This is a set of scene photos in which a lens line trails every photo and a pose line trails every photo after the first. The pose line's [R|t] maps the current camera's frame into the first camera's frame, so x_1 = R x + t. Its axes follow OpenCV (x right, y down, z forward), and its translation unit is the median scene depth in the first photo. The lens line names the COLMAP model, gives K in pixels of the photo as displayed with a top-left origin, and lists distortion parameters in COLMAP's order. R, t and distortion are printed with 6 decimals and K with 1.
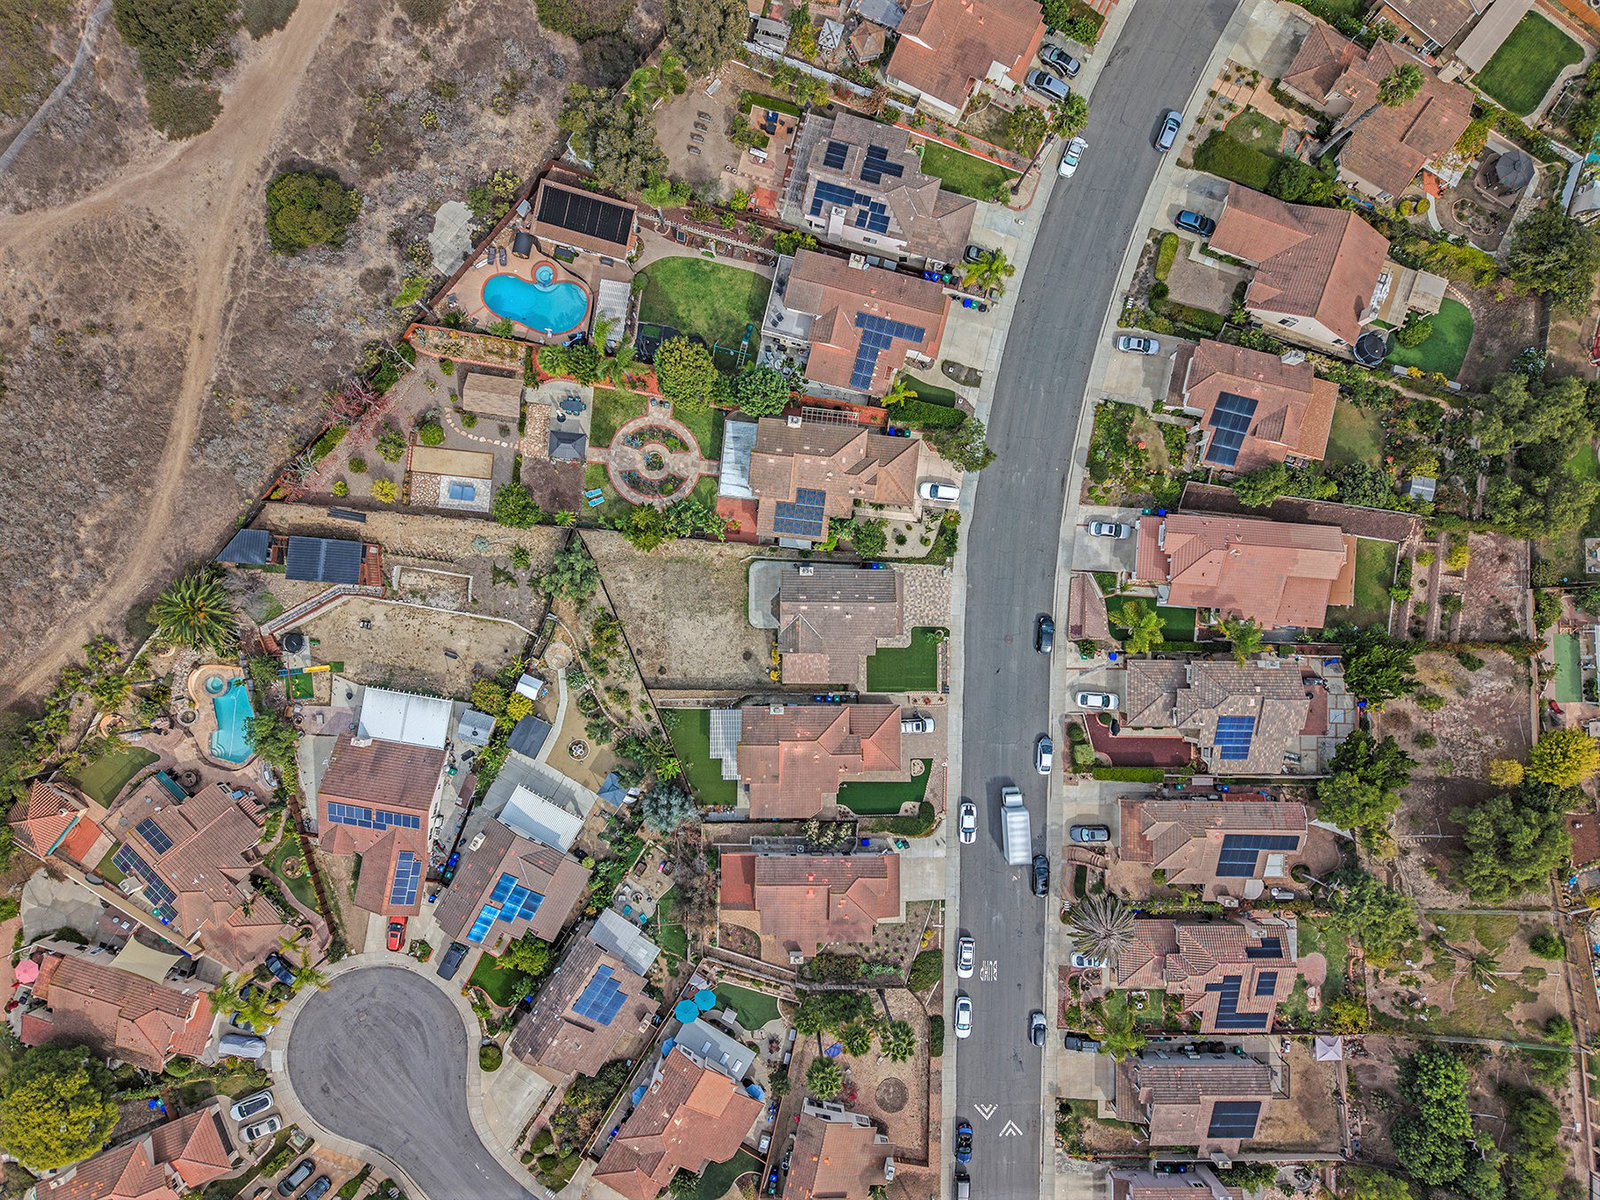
lens RADIAL K [[1081.9, 0, 801.9], [0, 1081.9, 605.9], [0, 0, 1]] dist [-0.001932, -0.000742]
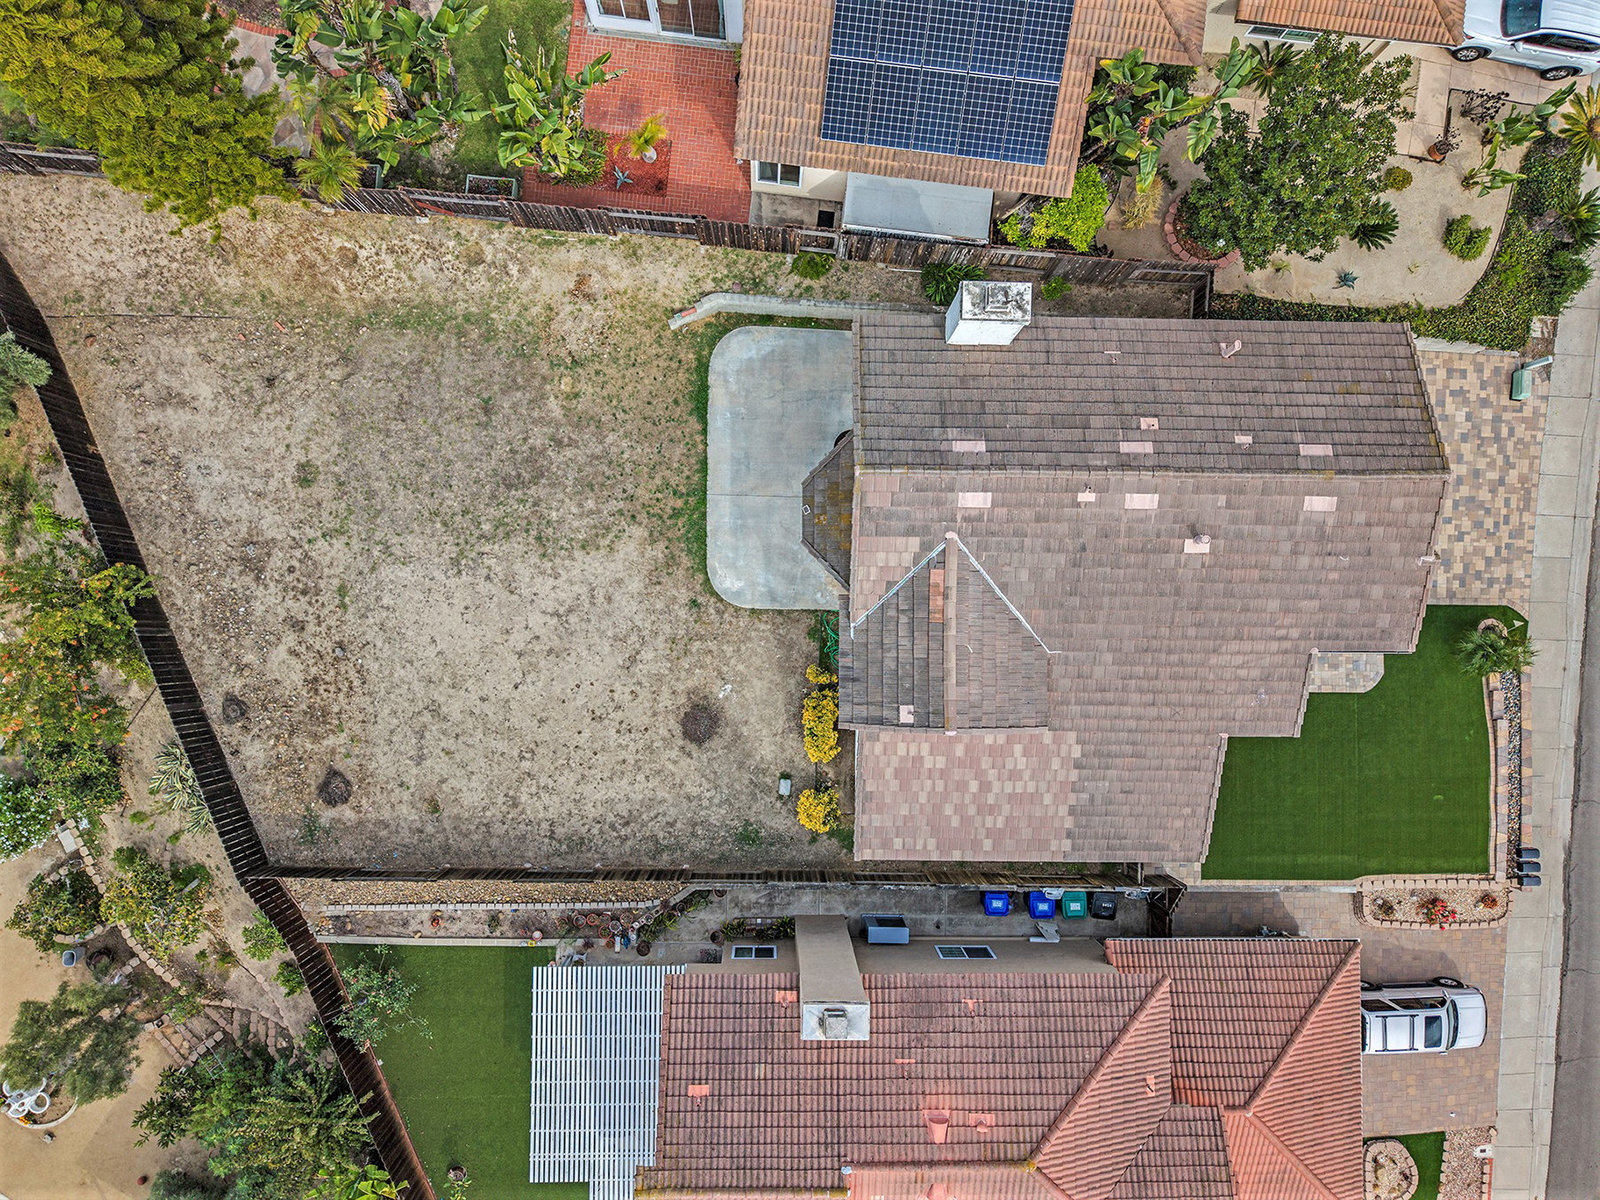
lens RADIAL K [[1081.9, 0, 800.9], [0, 1081.9, 614.5], [0, 0, 1]] dist [-0.001932, -0.000742]
pose [[0.999994, 0.003380, -0.000124, -0.028507], [-0.003379, 0.999980, 0.005390, 0.020670], [0.000142, -0.005389, 0.999985, 0.766376]]
